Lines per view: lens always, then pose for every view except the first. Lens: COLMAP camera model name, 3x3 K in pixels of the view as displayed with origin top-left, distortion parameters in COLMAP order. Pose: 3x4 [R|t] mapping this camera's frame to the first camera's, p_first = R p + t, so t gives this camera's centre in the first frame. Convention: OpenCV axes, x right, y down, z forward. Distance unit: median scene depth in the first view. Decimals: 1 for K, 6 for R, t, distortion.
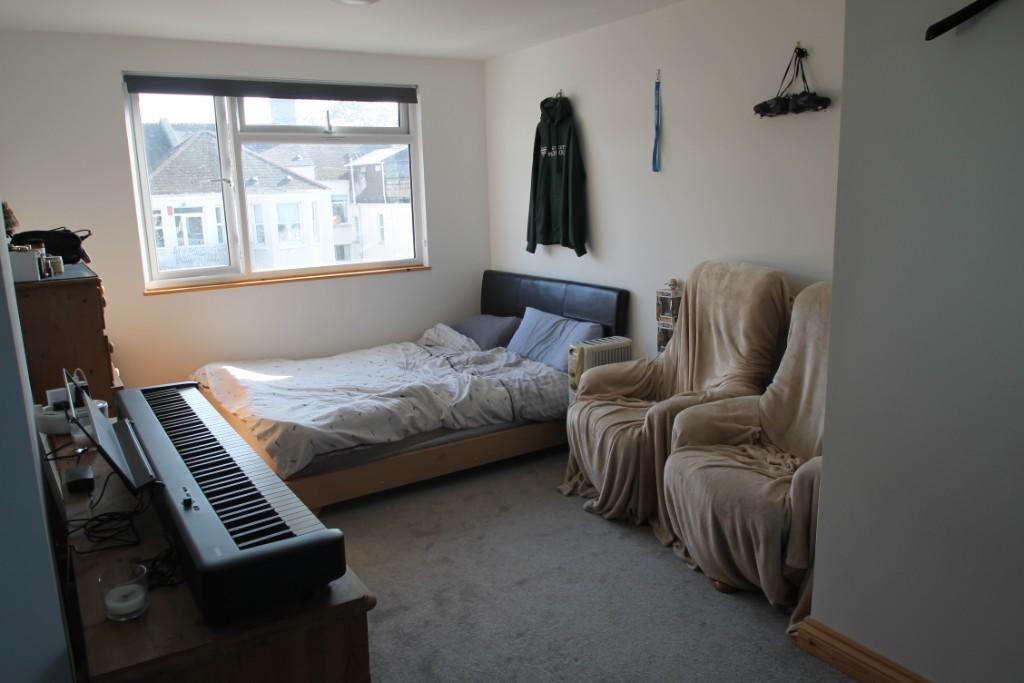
lens RADIAL K [[792.9, 0, 512.0], [0, 792.9, 341.5], [0, 0, 1]] dist [-0.044964, 0.001066]
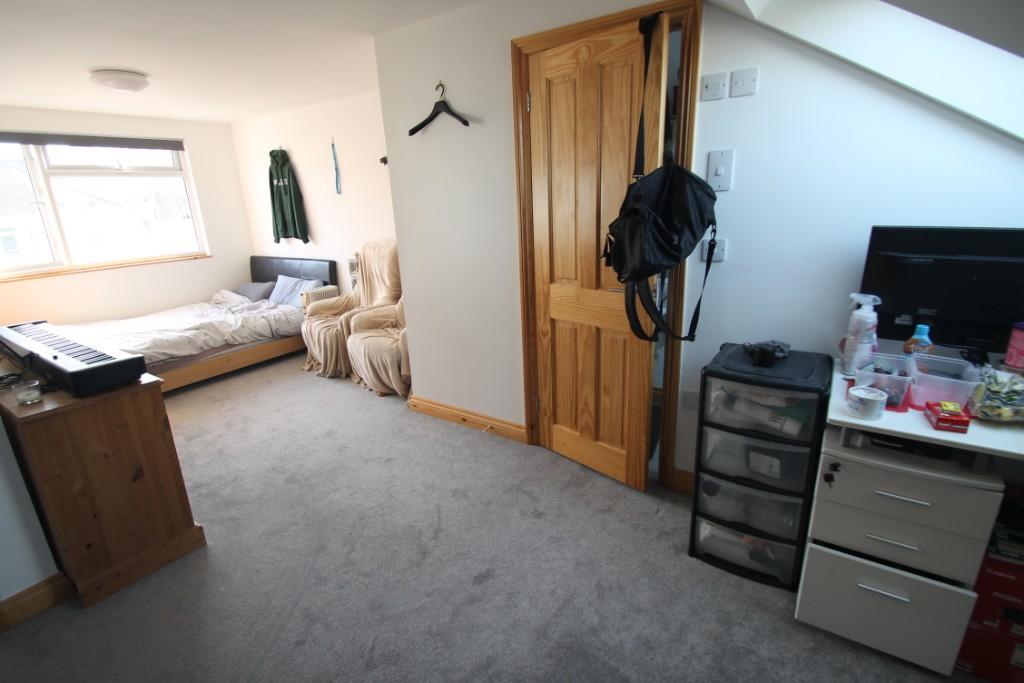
lens RADIAL K [[489.3, 0, 512.0], [0, 489.3, 341.5], [0, 0, 1]] dist [0.021761, -0.022597]
pose [[0.915649, -0.124281, 0.382284, 0.072888], [0.092907, 0.990687, 0.099541, 0.050994], [-0.391095, -0.055628, 0.918668, -0.236376]]
